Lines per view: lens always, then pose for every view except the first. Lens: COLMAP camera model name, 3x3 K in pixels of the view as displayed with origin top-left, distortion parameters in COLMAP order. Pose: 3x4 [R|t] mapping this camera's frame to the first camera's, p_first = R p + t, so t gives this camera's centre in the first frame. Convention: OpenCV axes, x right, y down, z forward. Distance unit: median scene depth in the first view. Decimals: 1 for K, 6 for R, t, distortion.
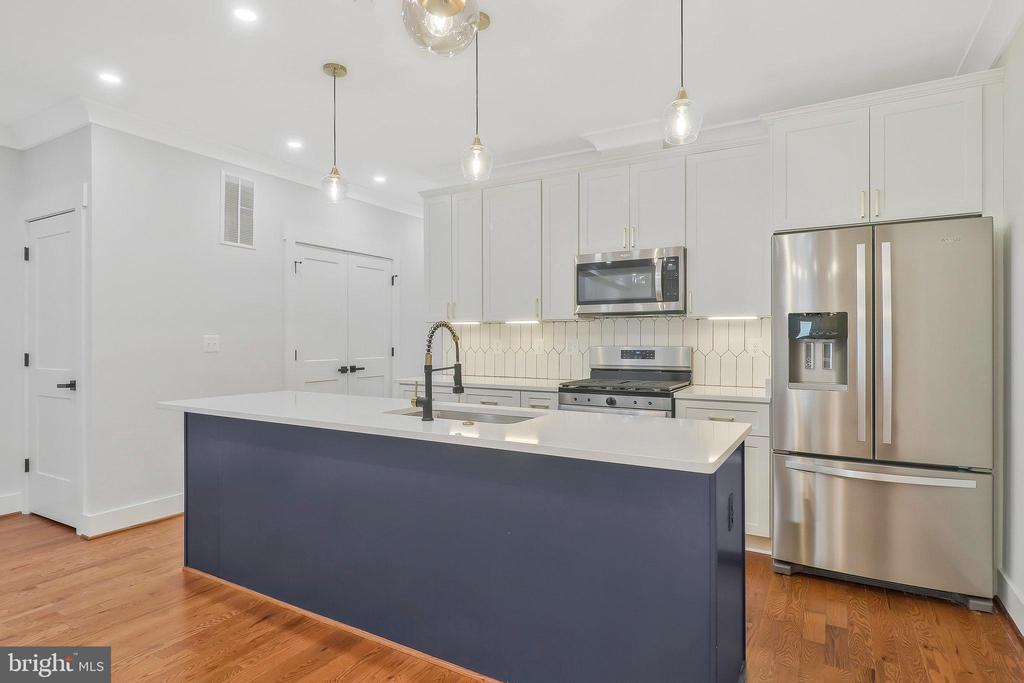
lens RADIAL K [[553.6, 0, 513.6], [0, 553.6, 336.5], [0, 0, 1]] dist [0.001519, -0.000048]
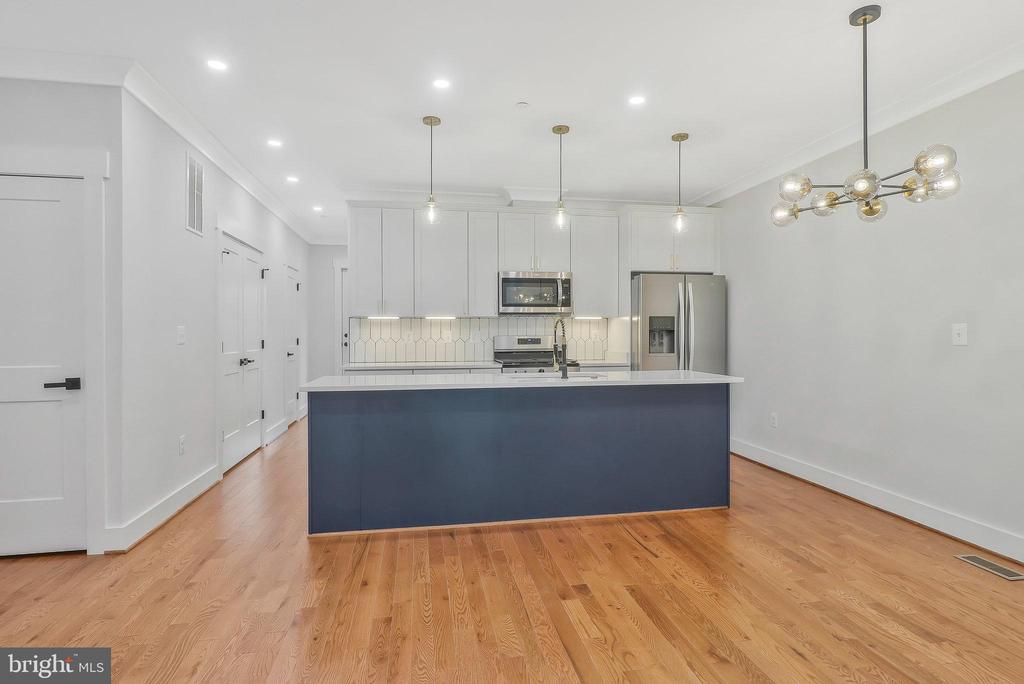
lens RADIAL K [[523.5, 0, 514.6], [0, 523.5, 339.3], [0, 0, 1]] dist [0.003510, 0.000337]
pose [[0.766057, -0.008977, 0.642710, -0.741927], [0.000222, 0.999906, 0.013702, 0.008273], [-0.642773, -0.010353, 0.765987, -0.047792]]
